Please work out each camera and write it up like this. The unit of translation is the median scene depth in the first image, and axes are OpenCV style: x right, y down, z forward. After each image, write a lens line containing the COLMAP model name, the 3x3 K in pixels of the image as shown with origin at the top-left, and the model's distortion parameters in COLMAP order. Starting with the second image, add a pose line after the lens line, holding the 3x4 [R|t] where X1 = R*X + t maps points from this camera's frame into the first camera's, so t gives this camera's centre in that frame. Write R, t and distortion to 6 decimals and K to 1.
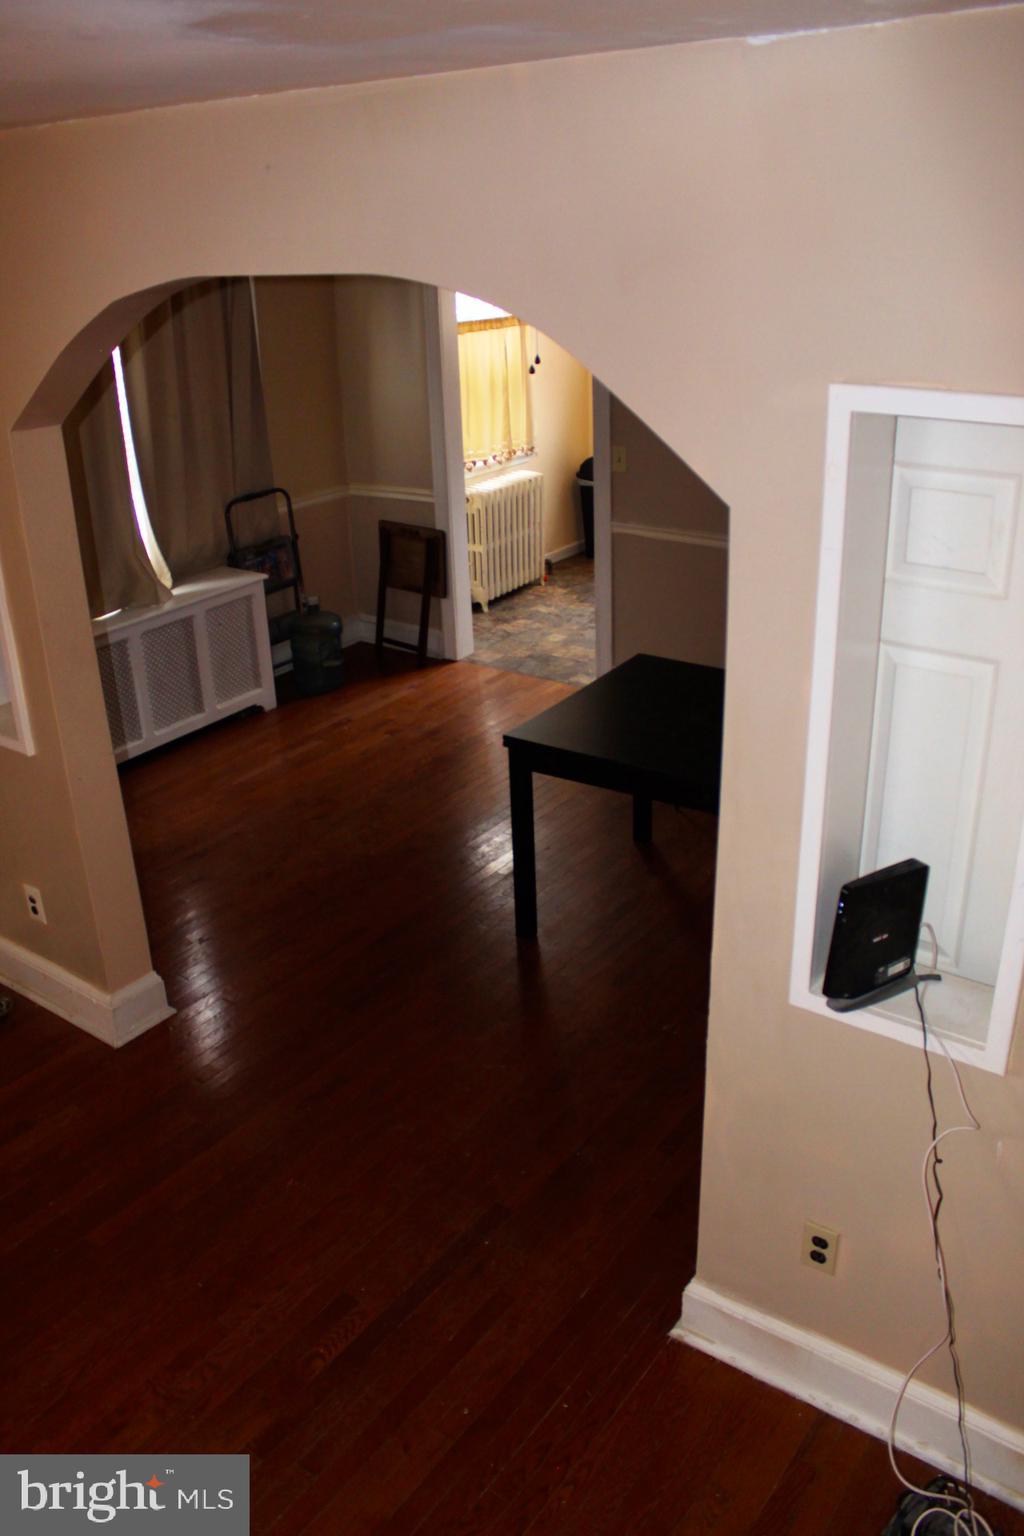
lens RADIAL K [[1263.9, 0, 495.9], [0, 1263.9, 767.1], [0, 0, 1]] dist [-0.169226, 0.150624]
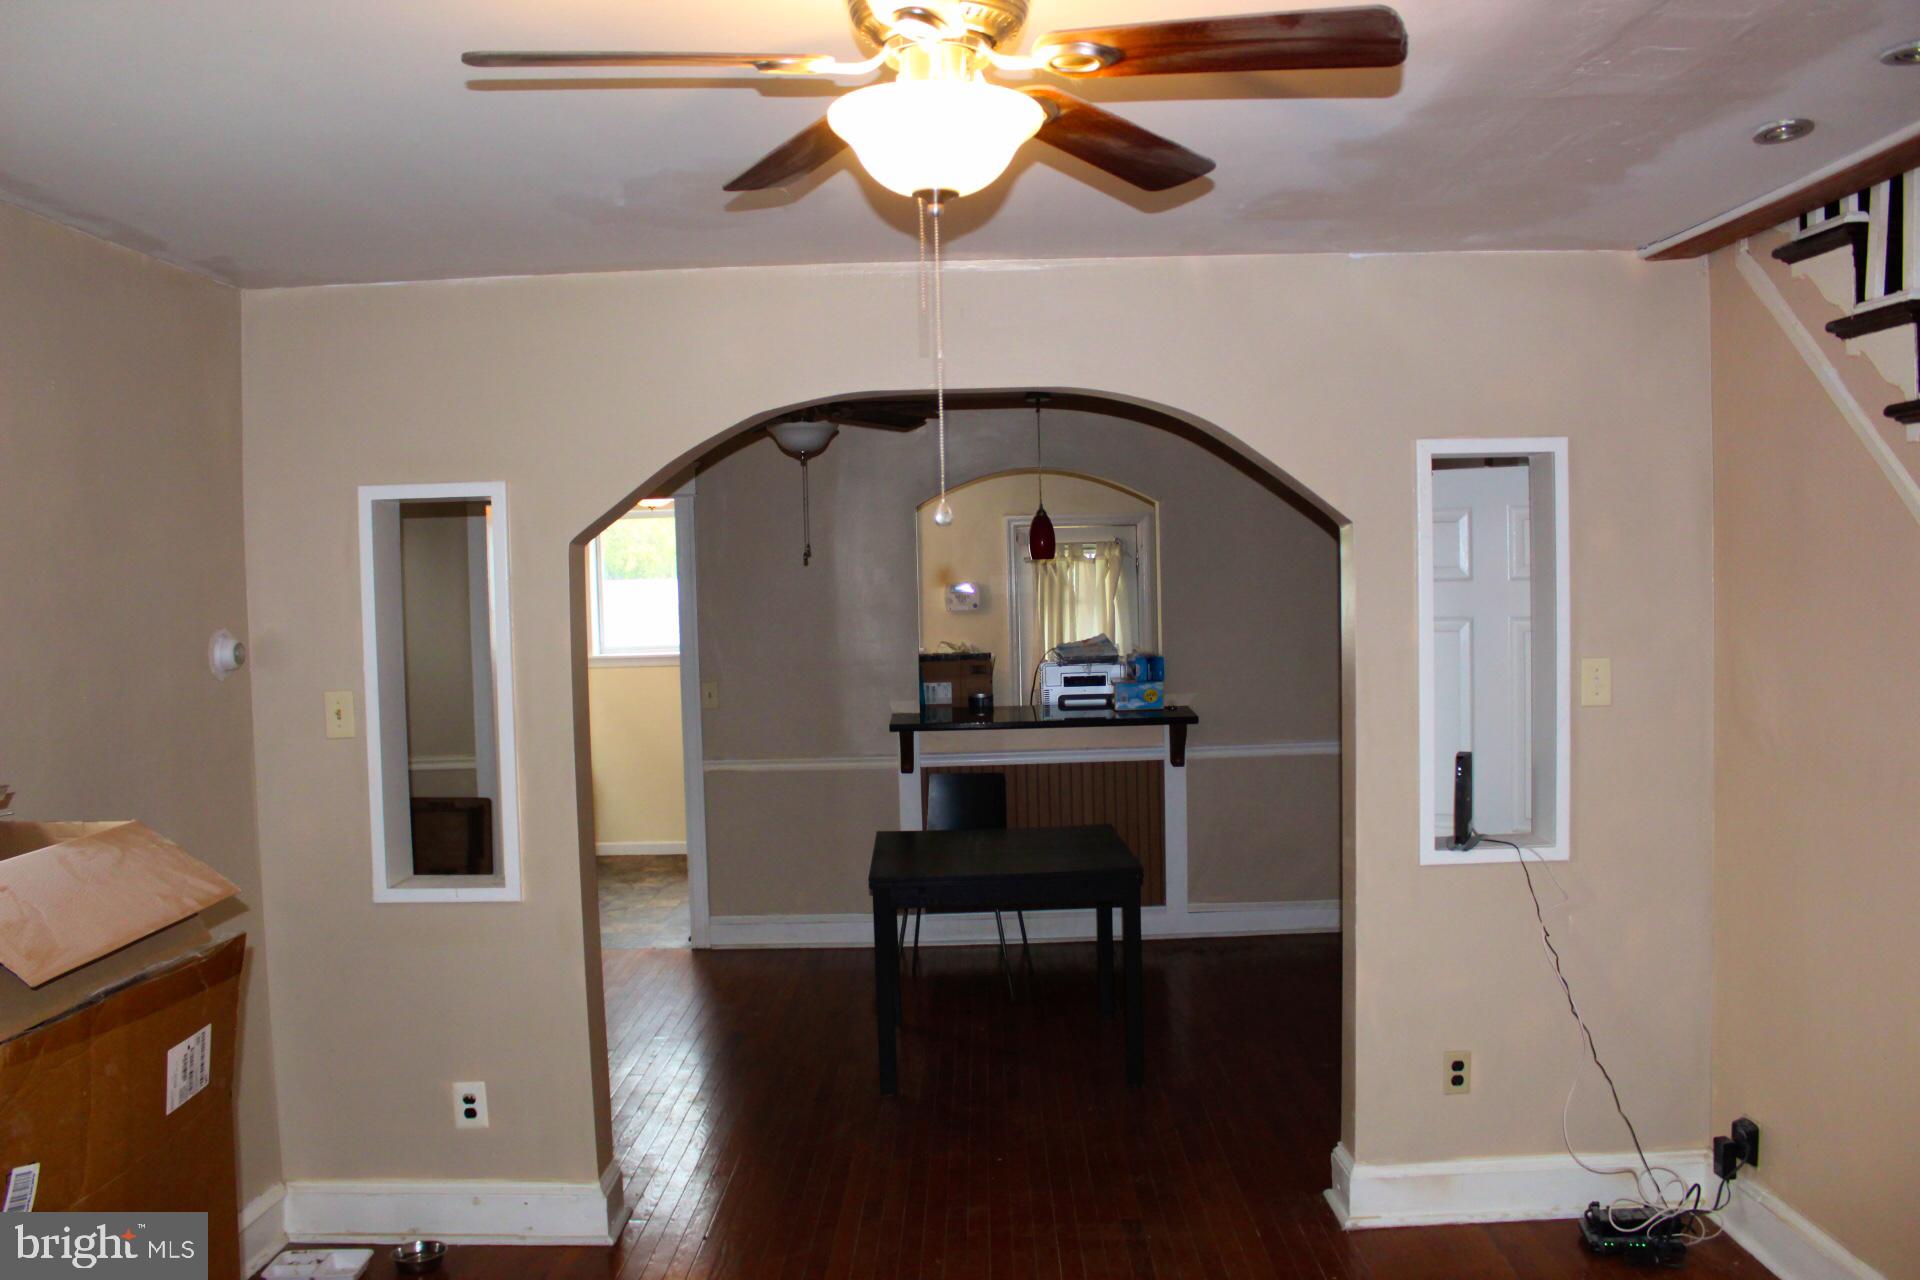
lens RADIAL K [[1579.9, 0, 960.0], [0, 1579.9, 640.0], [0, 0, 1]] dist [-0.169226, 0.150624]
pose [[0.810243, -0.008812, 0.586027, -0.716502], [0.234617, 0.921155, -0.310531, 0.223068], [-0.537085, 0.389097, 0.748427, -0.082886]]
